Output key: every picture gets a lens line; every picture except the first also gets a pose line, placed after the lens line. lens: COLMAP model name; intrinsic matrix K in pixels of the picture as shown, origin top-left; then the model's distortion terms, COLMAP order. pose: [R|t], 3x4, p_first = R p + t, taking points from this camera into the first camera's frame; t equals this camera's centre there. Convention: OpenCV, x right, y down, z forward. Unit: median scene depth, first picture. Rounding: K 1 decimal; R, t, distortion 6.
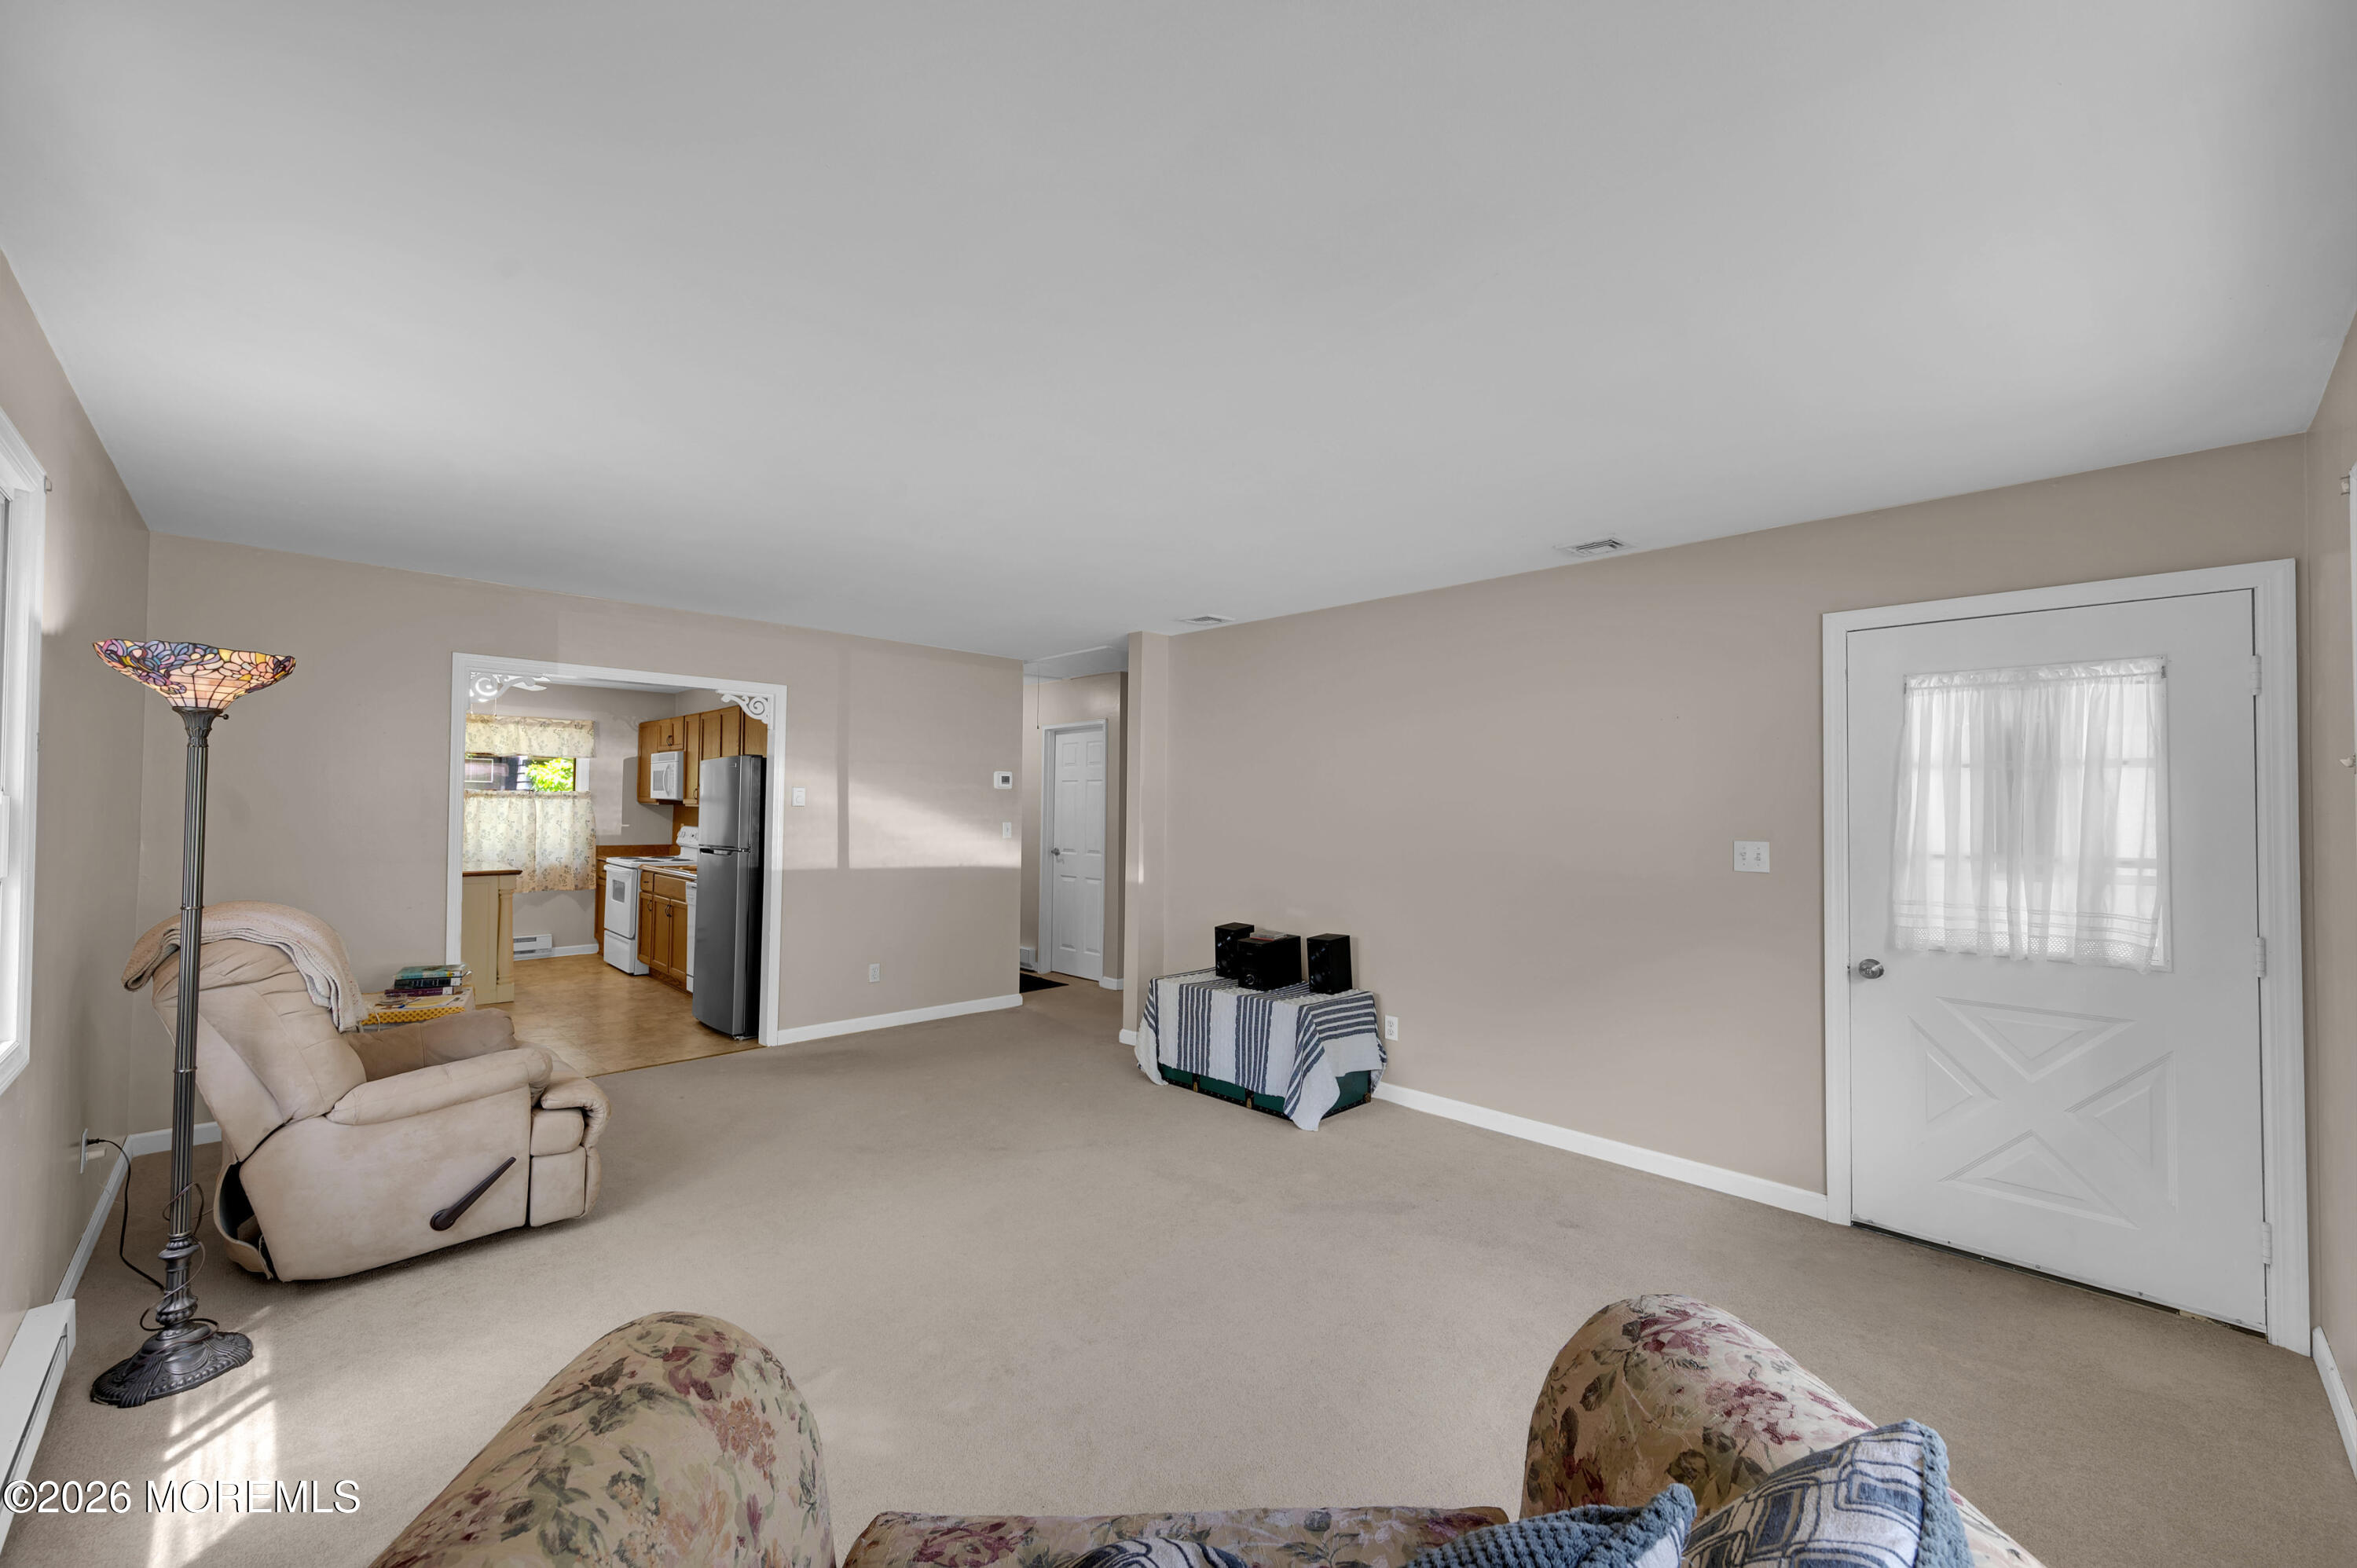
lens RADIAL K [[928.7, 0, 1179.7], [0, 928.7, 789.9], [0, 0, 1]] dist [-0.001773, -0.000026]
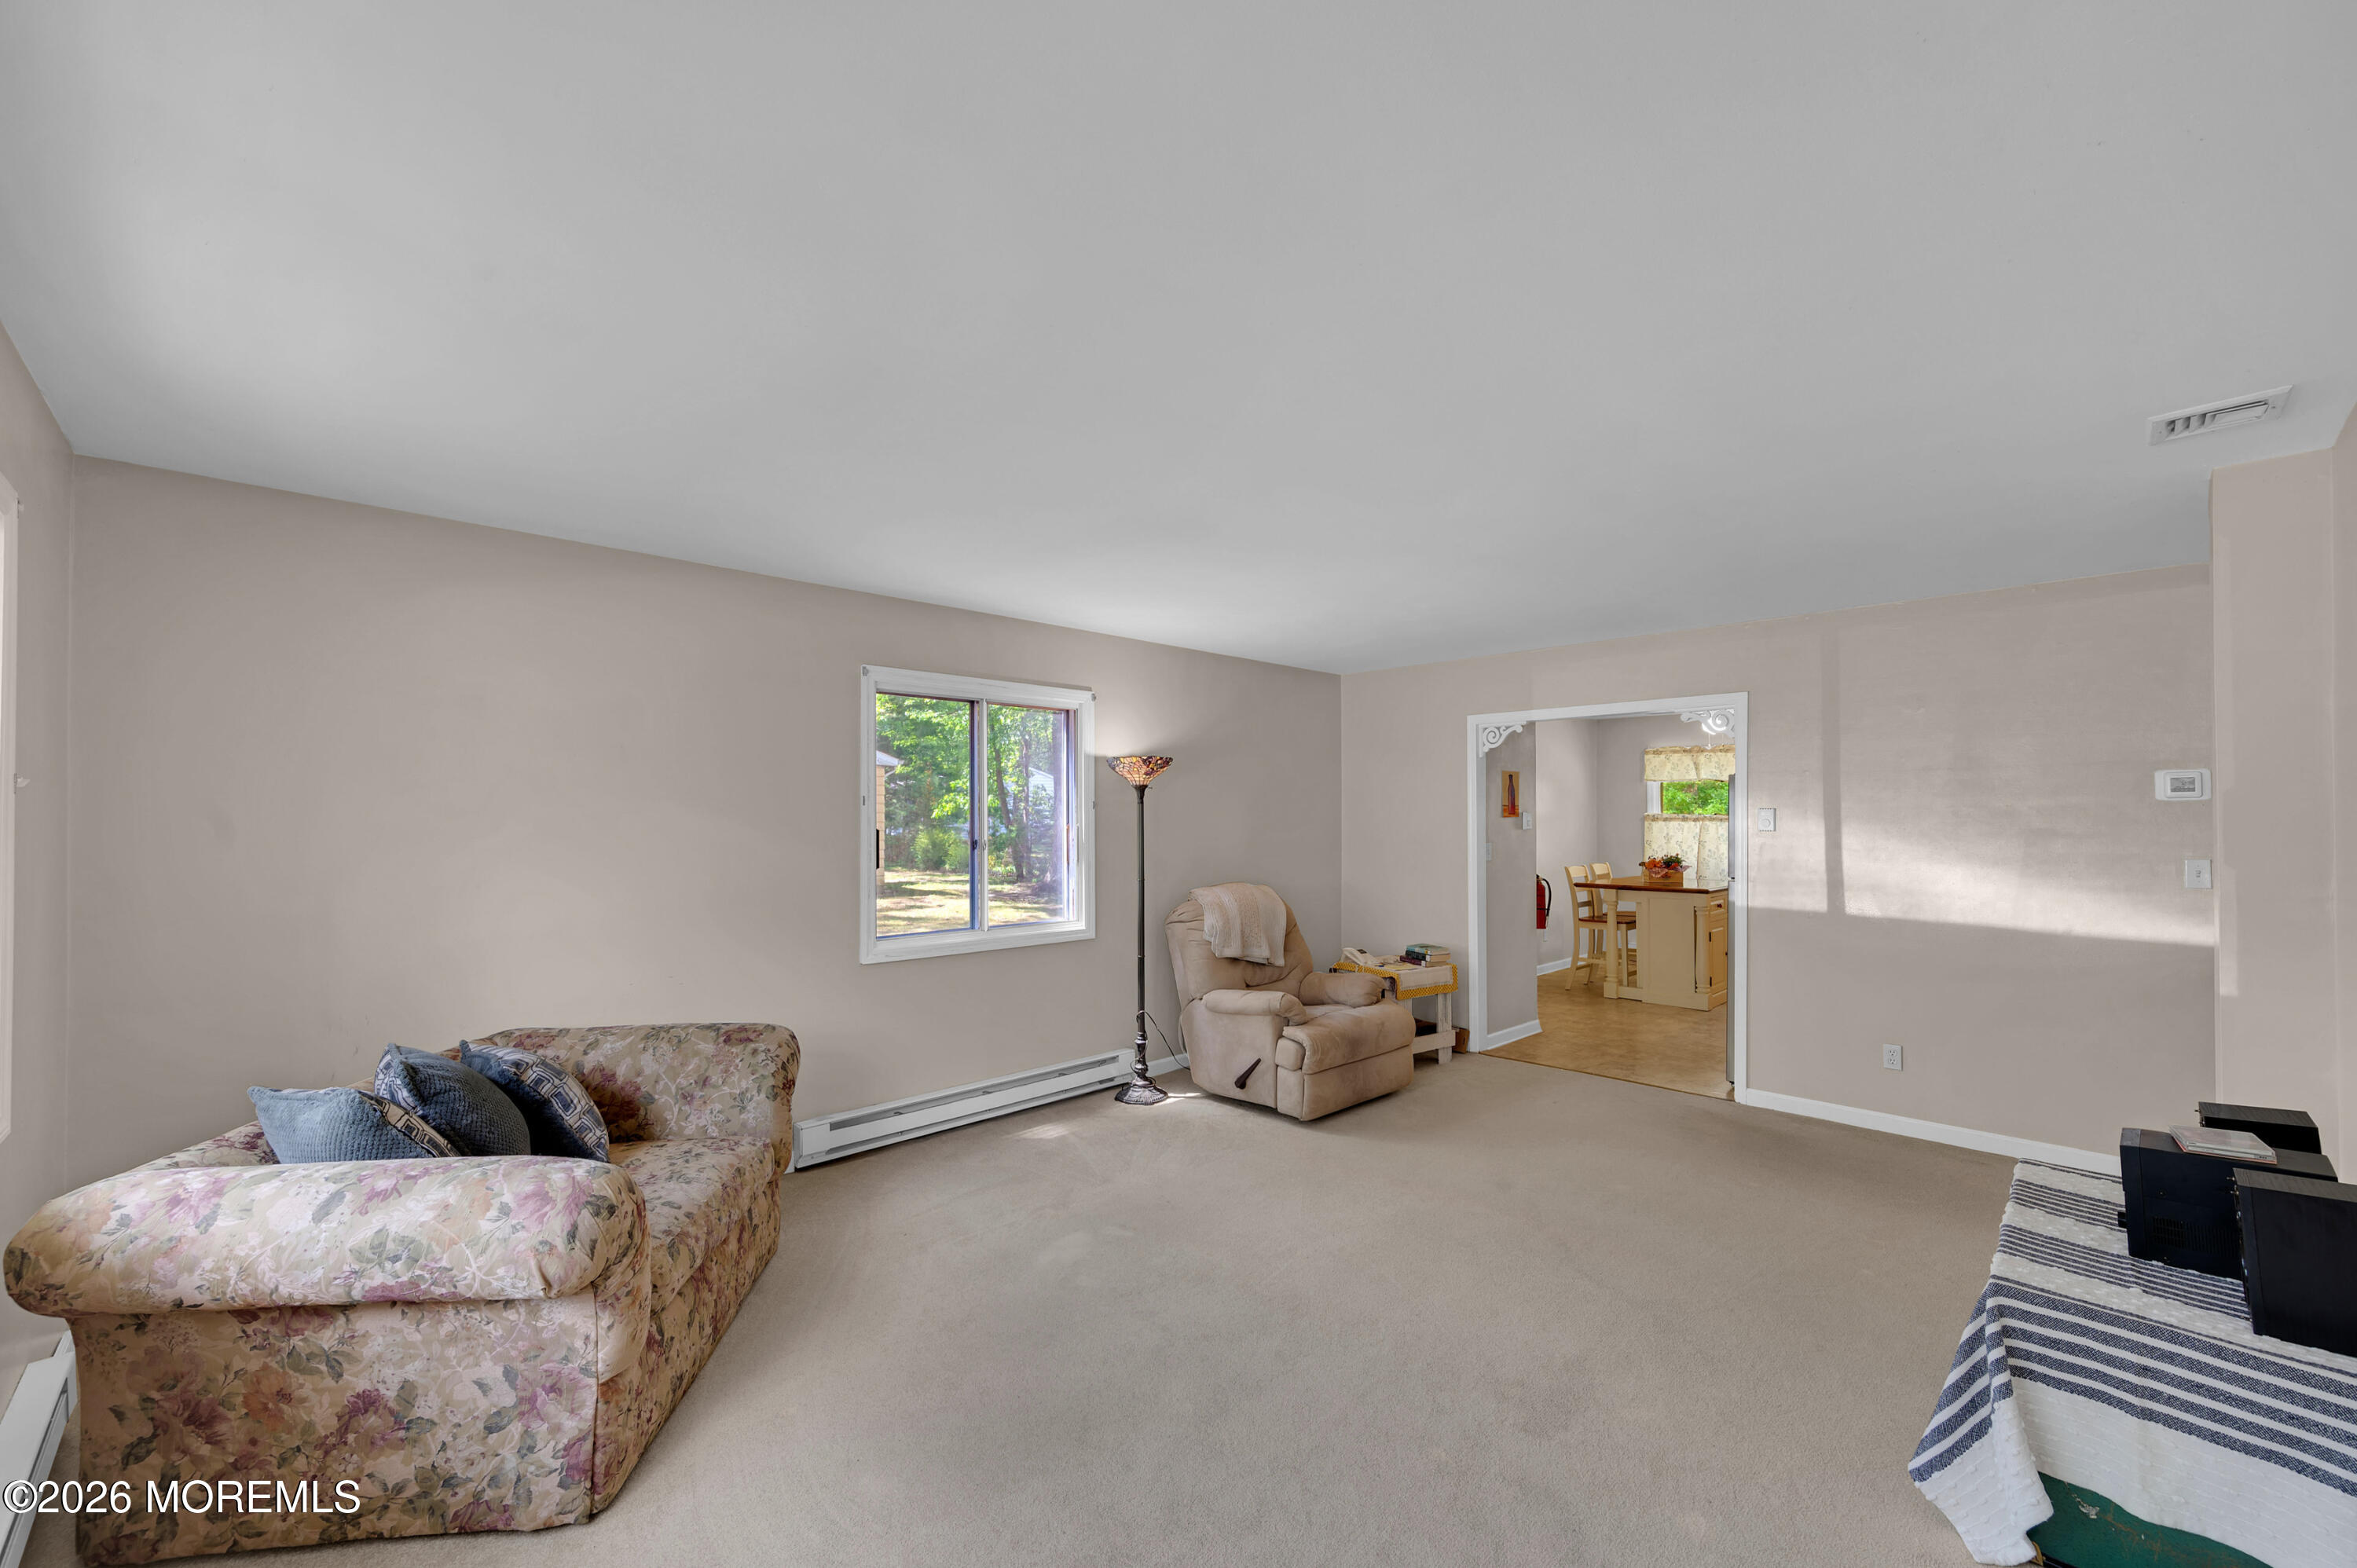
lens RADIAL K [[928.7, 0, 1179.7], [0, 928.7, 789.9], [0, 0, 1]] dist [-0.001773, -0.000026]
pose [[-0.003937, -0.041124, -0.999146, 0.307318], [0.016689, 0.999012, -0.041184, 0.004113], [0.999853, -0.016837, -0.003247, 0.320076]]
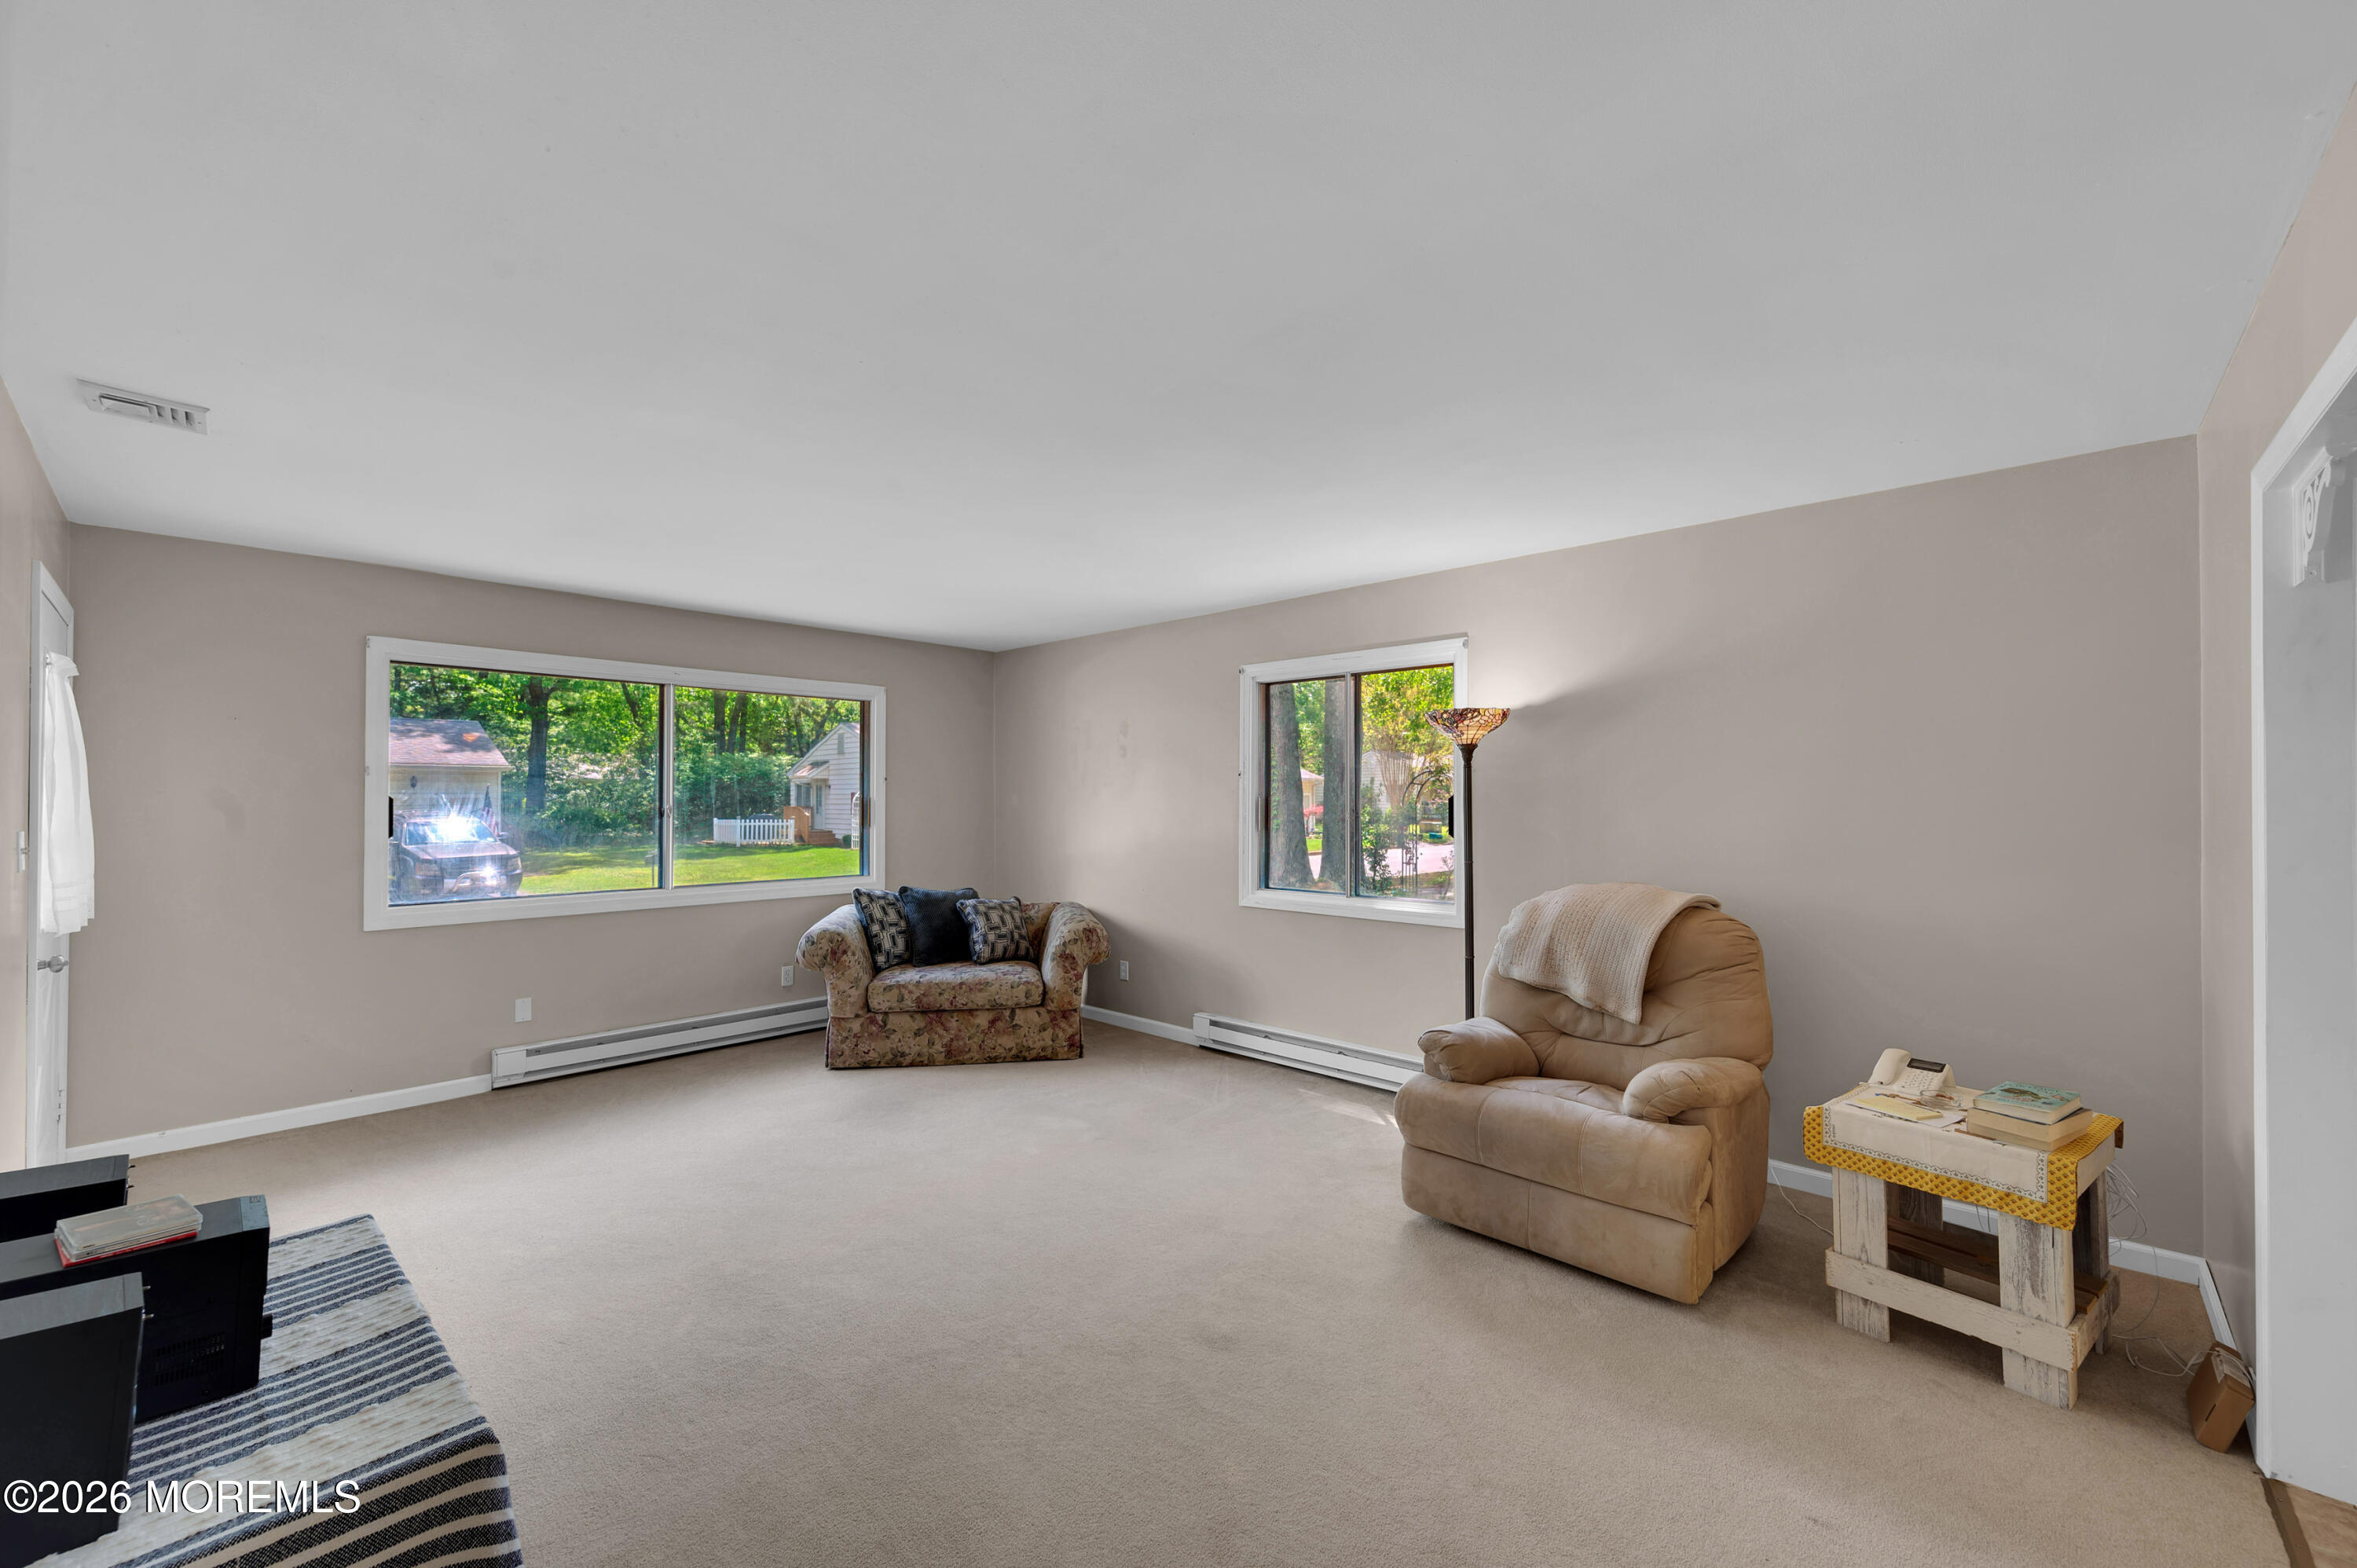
lens RADIAL K [[928.7, 0, 1179.7], [0, 928.7, 789.9], [0, 0, 1]] dist [-0.001773, -0.000026]
pose [[-0.998507, -0.013368, -0.052967, -0.124178], [-0.011970, 0.999574, -0.026623, 0.014027], [0.053300, -0.025949, -0.998241, 0.773535]]
